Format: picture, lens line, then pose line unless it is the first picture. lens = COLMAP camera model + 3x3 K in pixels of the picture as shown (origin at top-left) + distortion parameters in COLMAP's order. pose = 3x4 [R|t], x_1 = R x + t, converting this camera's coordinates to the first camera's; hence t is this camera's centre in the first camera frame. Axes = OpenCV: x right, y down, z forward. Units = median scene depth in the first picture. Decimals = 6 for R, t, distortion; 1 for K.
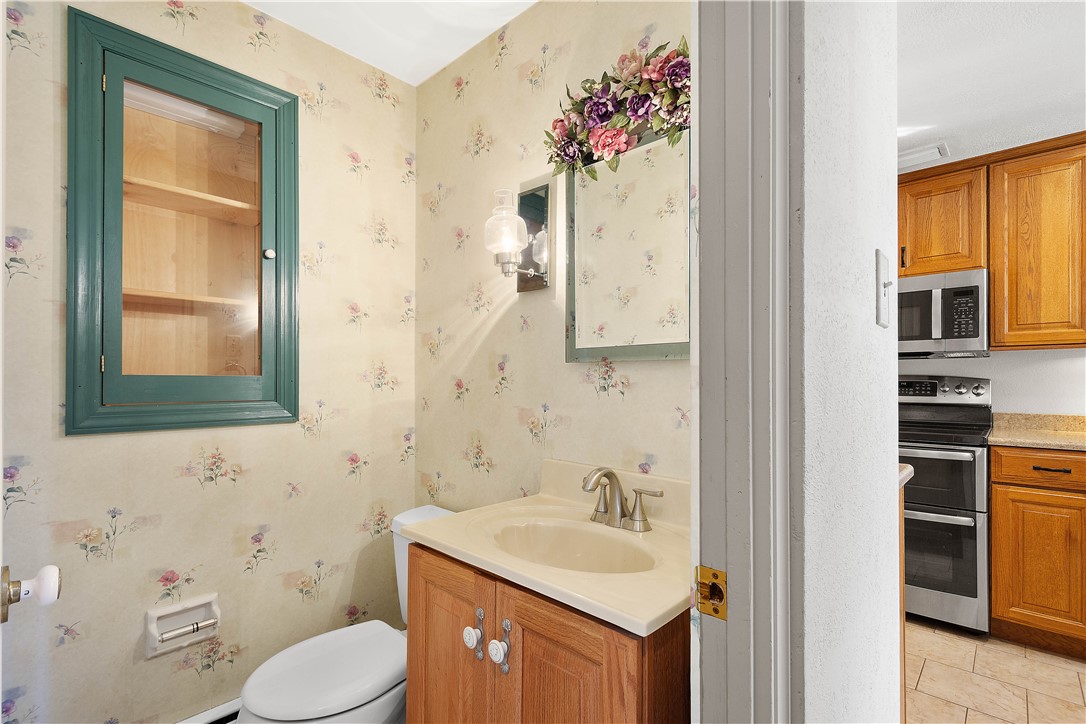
lens RADIAL K [[493.6, 0, 530.5], [0, 493.6, 379.3], [0, 0, 1]] dist [0.003284, -0.000972]
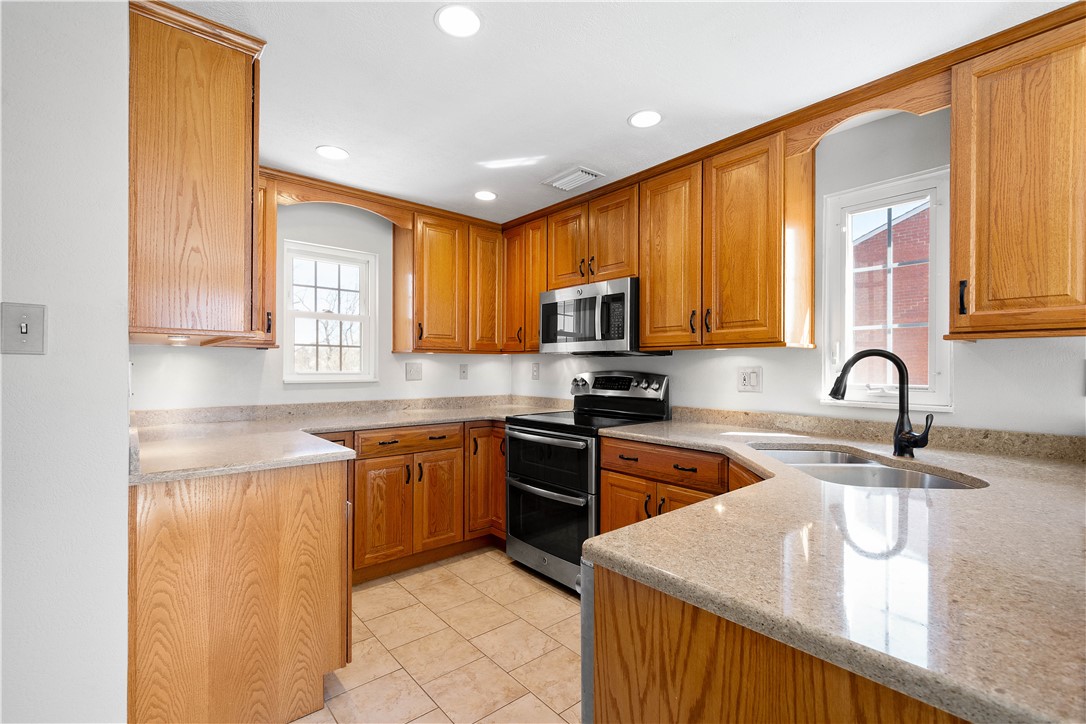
lens RADIAL K [[493.6, 0, 546.3], [0, 493.6, 368.8], [0, 0, 1]] dist [0.003284, -0.000972]
pose [[0.993914, 0.003242, -0.110110, 0.892010], [-0.002584, 0.999978, 0.006124, -0.025217], [0.110127, -0.005802, 0.993901, -0.131111]]
